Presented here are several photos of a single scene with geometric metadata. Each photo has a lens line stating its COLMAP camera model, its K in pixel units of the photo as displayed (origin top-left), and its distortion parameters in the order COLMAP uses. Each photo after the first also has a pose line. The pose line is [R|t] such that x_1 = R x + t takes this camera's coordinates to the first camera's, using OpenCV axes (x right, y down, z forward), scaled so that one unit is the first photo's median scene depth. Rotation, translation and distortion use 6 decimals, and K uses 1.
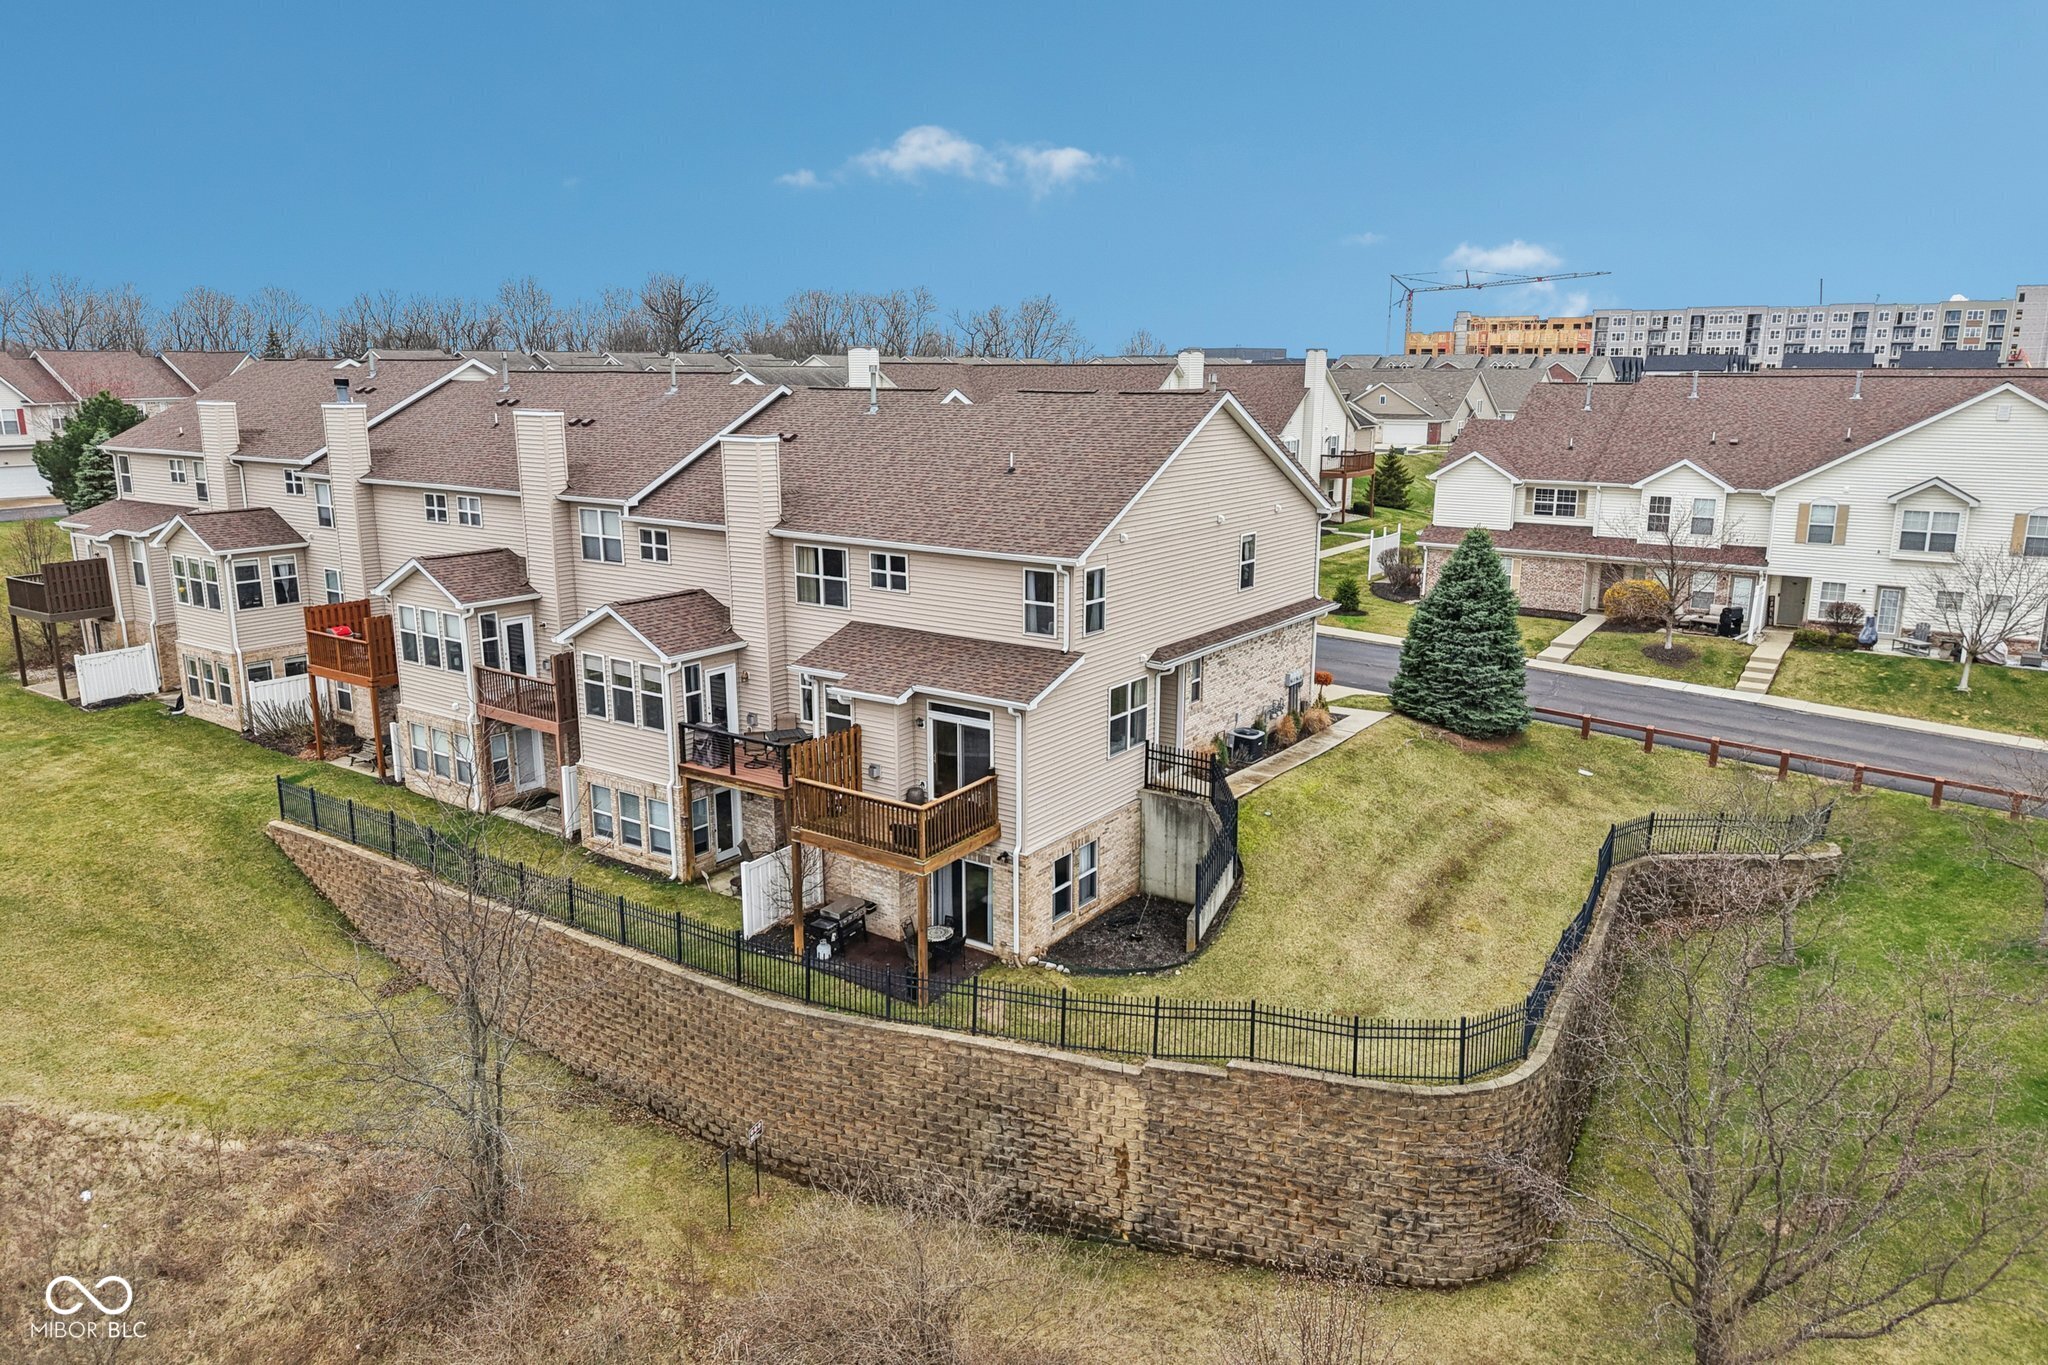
lens RADIAL K [[1384.6, 0, 1024.0], [0, 1384.6, 682.5], [0, 0, 1]] dist [0.034441, -0.038793]
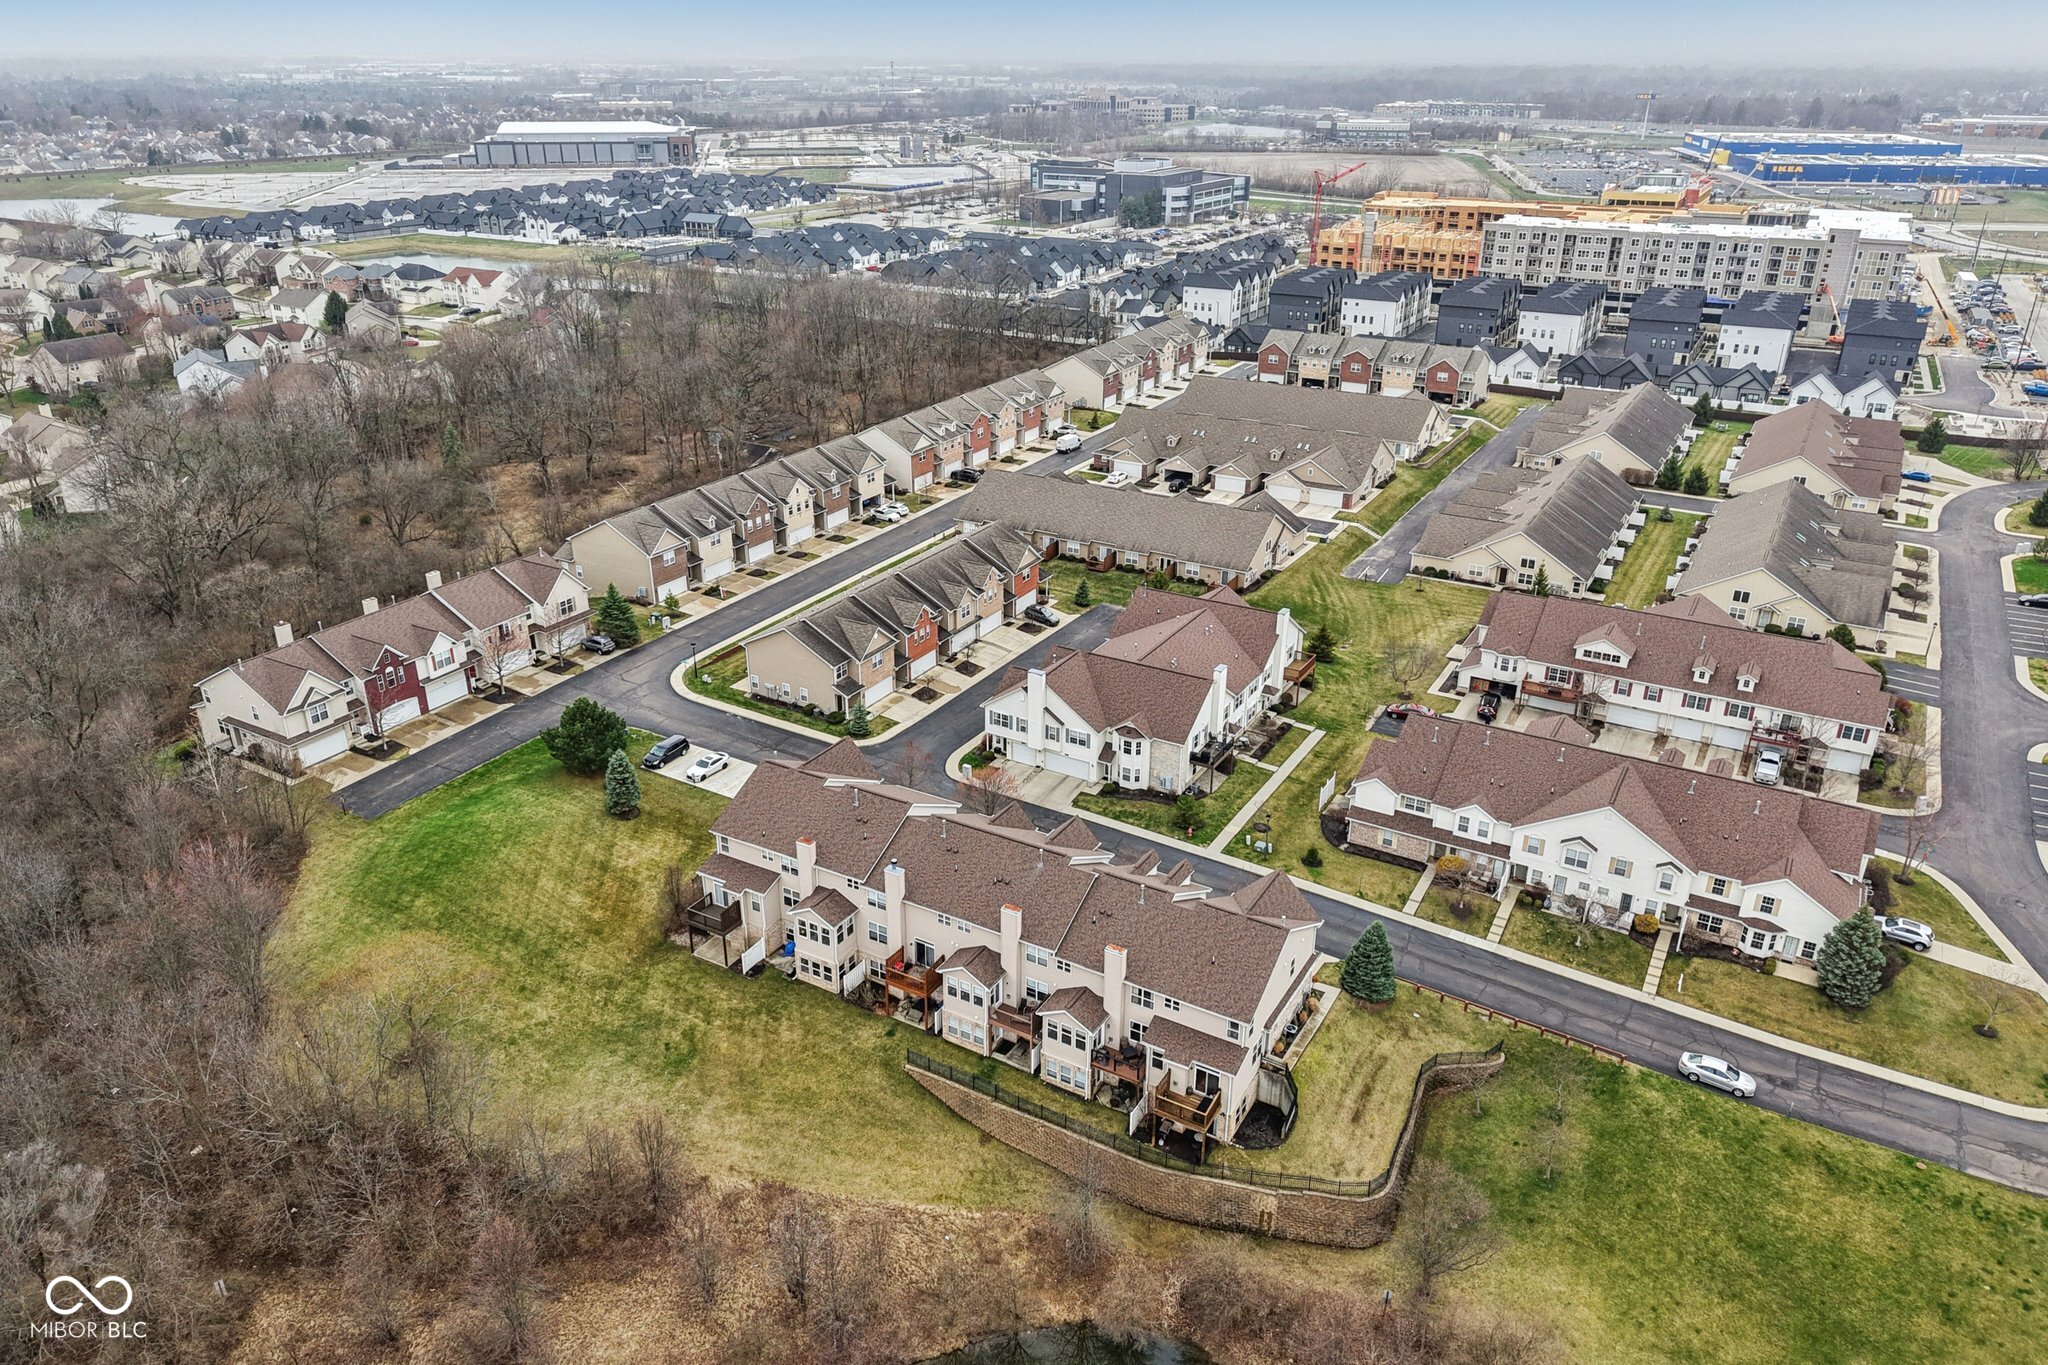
lens RADIAL K [[1403.4, 0, 1024.0], [0, 1403.4, 682.5], [0, 0, 1]] dist [0.047954, -0.068320]
pose [[0.996818, -0.031471, 0.073241, -0.534031], [0.016444, 0.980188, 0.197385, -1.173081], [-0.078002, -0.195552, 0.977586, -1.494540]]
